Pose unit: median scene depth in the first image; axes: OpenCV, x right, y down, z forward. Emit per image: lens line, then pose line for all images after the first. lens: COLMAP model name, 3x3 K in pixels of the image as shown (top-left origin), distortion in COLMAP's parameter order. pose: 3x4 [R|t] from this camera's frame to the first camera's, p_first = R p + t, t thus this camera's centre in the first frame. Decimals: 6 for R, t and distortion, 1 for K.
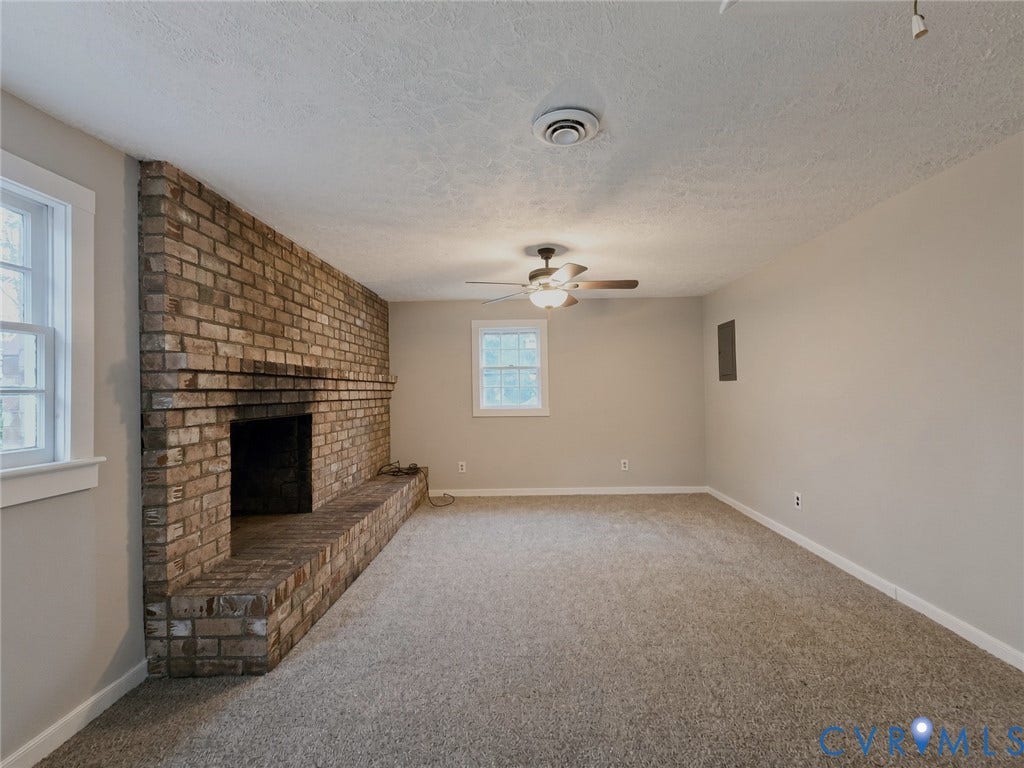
lens RADIAL K [[418.8, 0, 511.9], [0, 418.8, 388.6], [0, 0, 1]] dist [-0.002403, 0.000202]
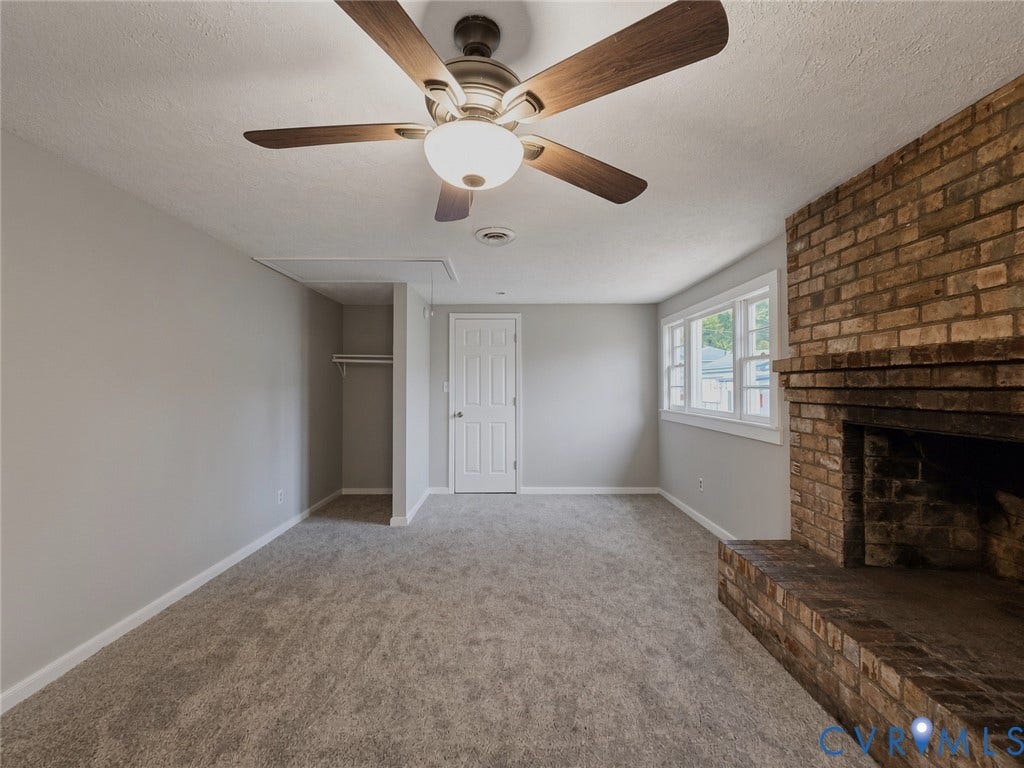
lens RADIAL K [[418.8, 0, 511.9], [0, 418.8, 388.6], [0, 0, 1]] dist [-0.002403, 0.000202]
pose [[-0.999153, 0.019667, -0.036139, 0.099913], [0.019638, 0.999807, 0.001134, -0.010178], [0.036154, 0.000424, -0.999346, 1.938019]]
